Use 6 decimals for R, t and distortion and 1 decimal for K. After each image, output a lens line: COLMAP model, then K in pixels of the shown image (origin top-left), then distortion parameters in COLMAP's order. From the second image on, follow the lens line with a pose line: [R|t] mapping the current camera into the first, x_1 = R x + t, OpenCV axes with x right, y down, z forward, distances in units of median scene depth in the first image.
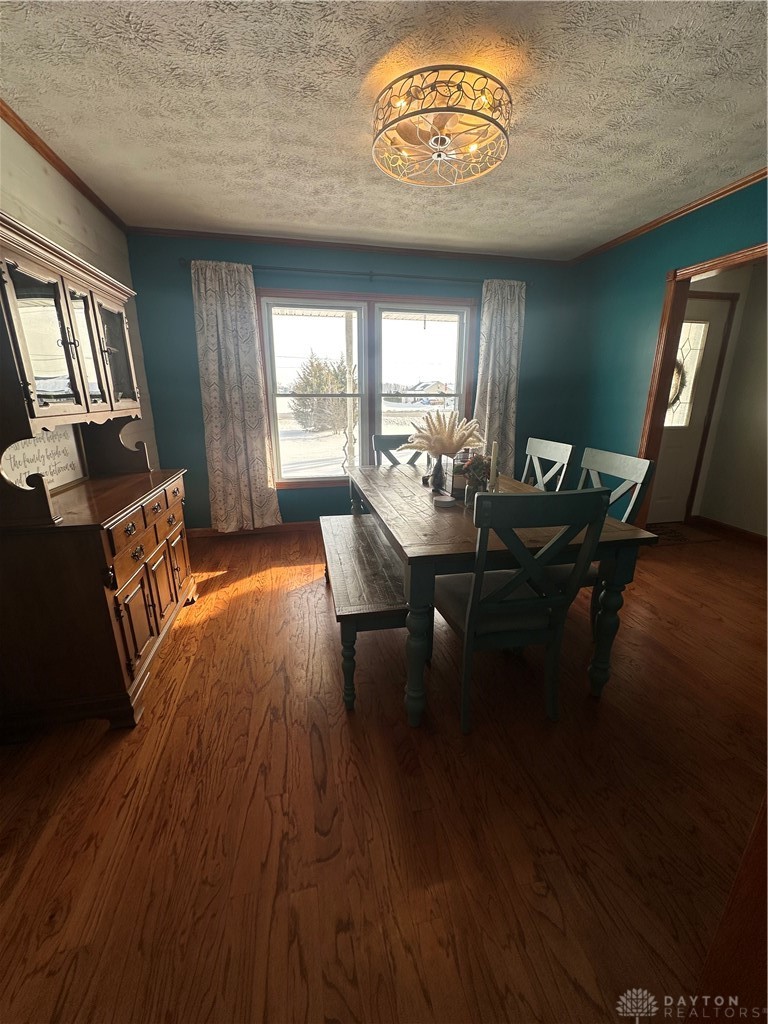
lens RADIAL K [[410.2, 0, 384.0], [0, 410.2, 512.0], [0, 0, 1]] dist [-0.002842, 0.000308]
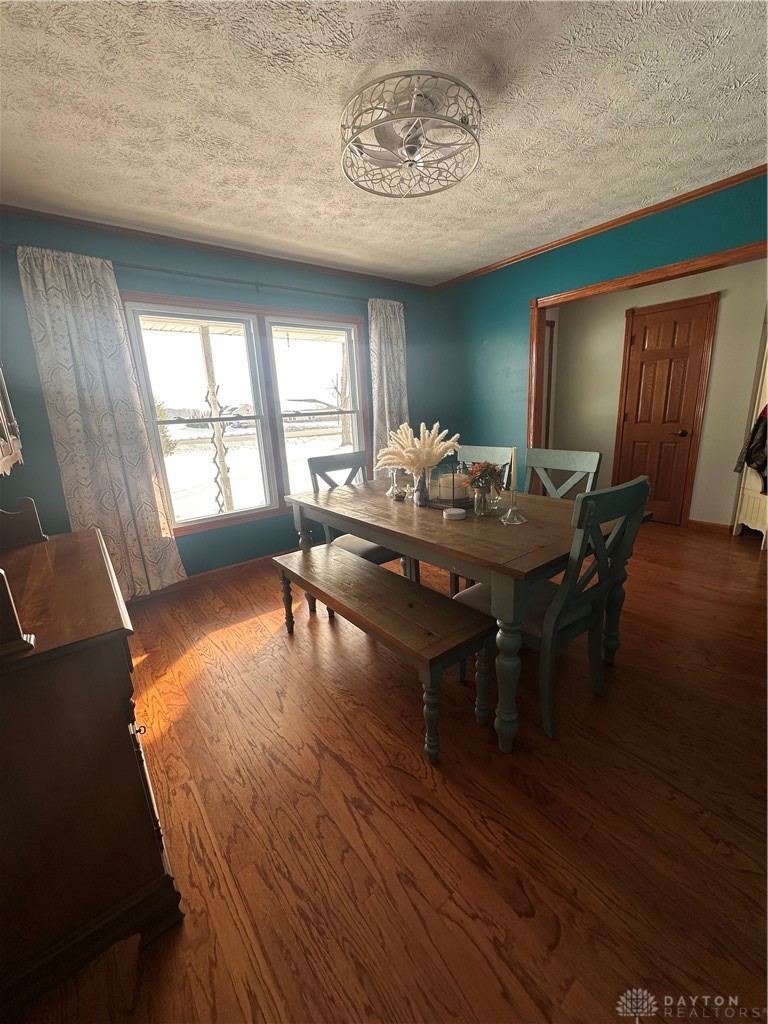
lens RADIAL K [[410.2, 0, 384.0], [0, 410.2, 512.0], [0, 0, 1]] dist [-0.002842, 0.000308]
pose [[0.897718, -0.152206, 0.413443, -0.289950], [0.171533, 0.985130, -0.009785, -0.035277], [-0.405806, 0.079704, 0.910477, 0.128731]]
